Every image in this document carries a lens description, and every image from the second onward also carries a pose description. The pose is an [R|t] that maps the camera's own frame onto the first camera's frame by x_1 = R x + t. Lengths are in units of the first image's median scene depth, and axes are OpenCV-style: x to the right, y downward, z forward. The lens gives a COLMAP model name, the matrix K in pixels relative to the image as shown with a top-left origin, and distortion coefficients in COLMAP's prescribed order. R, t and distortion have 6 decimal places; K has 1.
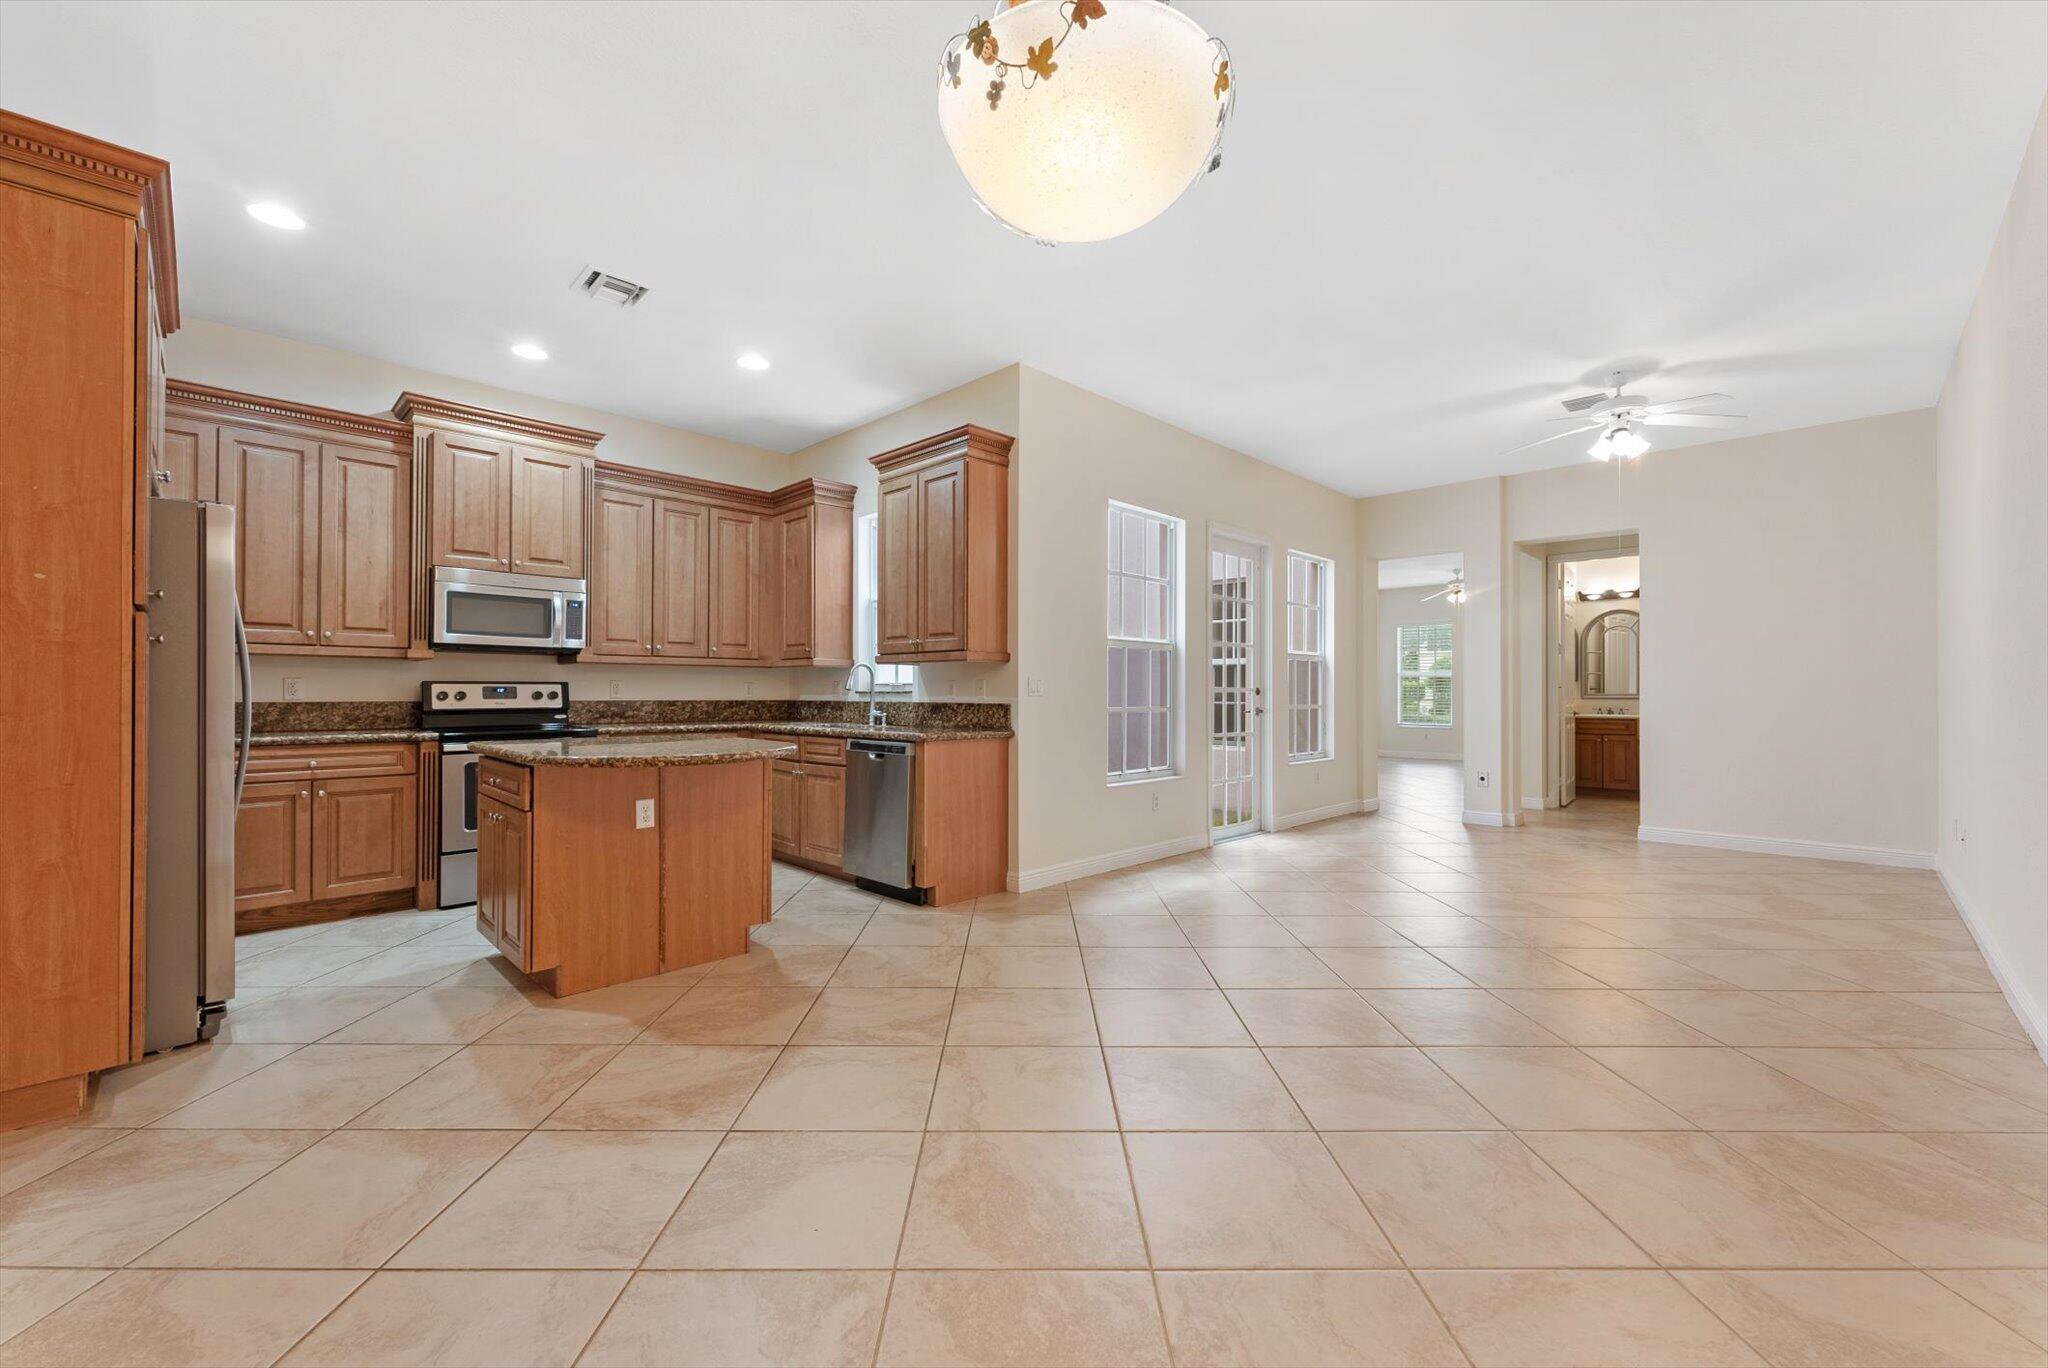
lens RADIAL K [[839.4, 0, 1029.0], [0, 839.4, 685.4], [0, 0, 1]] dist [-0.001047, -0.000630]
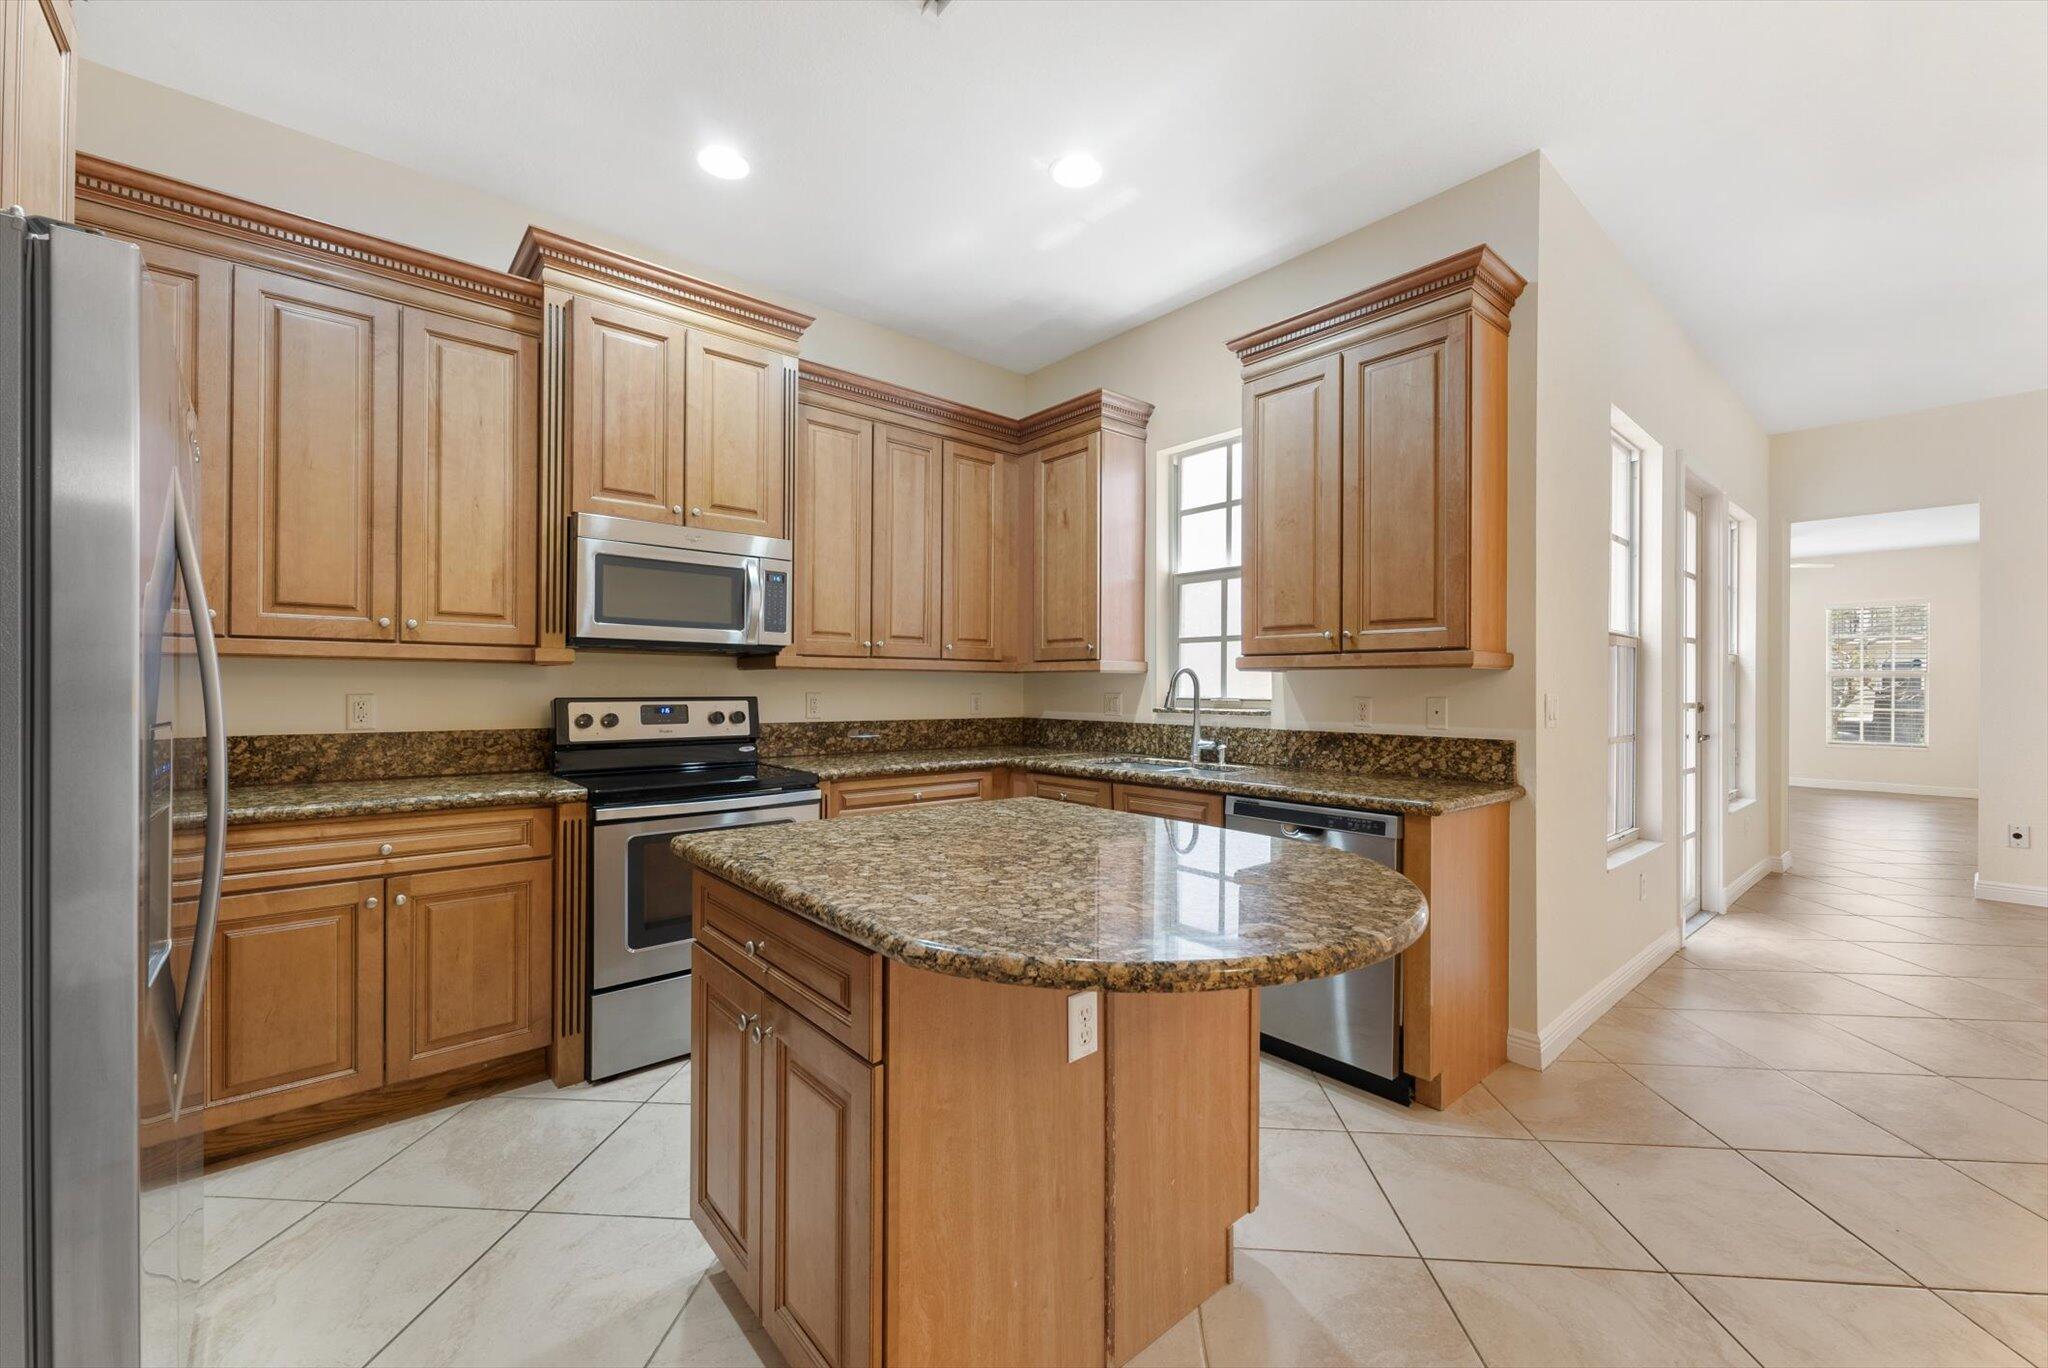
lens RADIAL K [[839.4, 0, 1021.4], [0, 839.4, 686.3], [0, 0, 1]] dist [-0.001047, -0.000630]
pose [[0.996739, 0.002804, -0.080644, -0.326173], [-0.002375, 0.999983, 0.005404, -0.018484], [0.080658, -0.005195, 0.996728, 0.403215]]
